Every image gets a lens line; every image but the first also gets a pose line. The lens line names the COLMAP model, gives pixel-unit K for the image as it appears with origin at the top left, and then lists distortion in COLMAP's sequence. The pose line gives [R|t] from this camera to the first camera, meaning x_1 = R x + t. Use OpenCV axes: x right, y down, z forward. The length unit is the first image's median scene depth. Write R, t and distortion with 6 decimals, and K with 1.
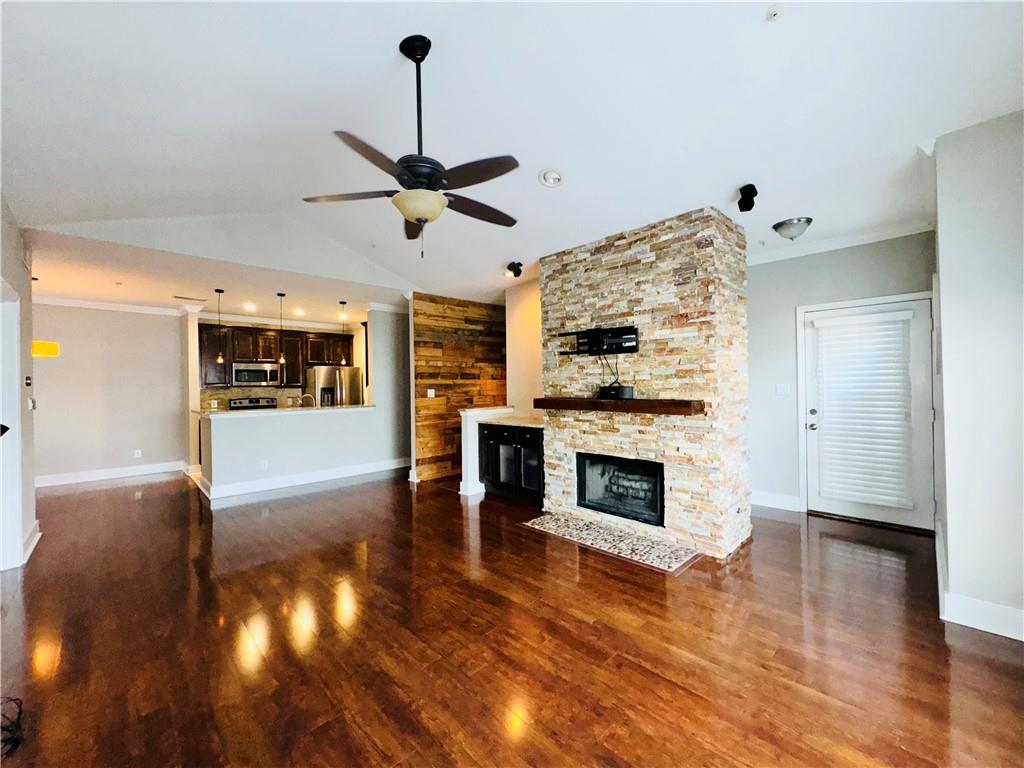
lens RADIAL K [[405.5, 0, 515.5], [0, 405.5, 380.0], [0, 0, 1]] dist [0.002162, 0.000380]
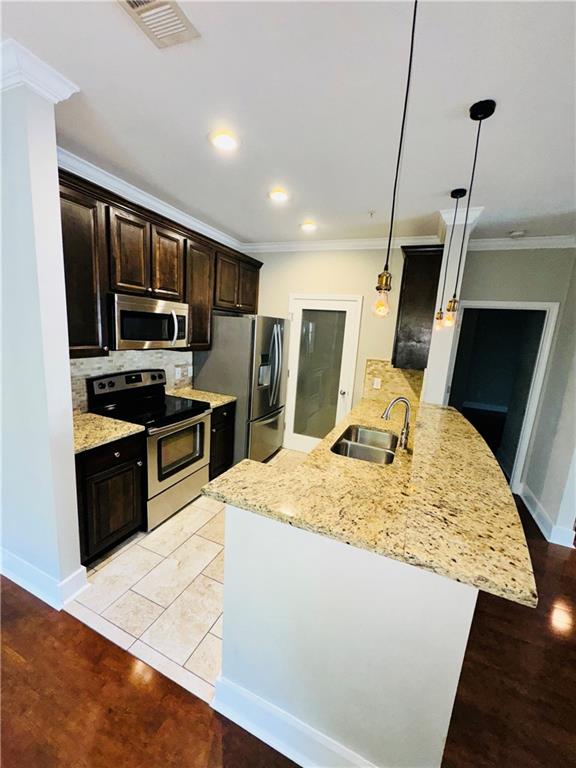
lens RADIAL K [[304.1, 0, 292.7], [0, 304.1, 381.5], [0, 0, 1]] dist [0.002162, 0.000380]
pose [[0.913878, 0.009891, 0.405868, -1.333869], [-0.087404, 0.981054, 0.172896, -0.047353], [-0.396468, -0.193480, 0.897429, 1.306223]]
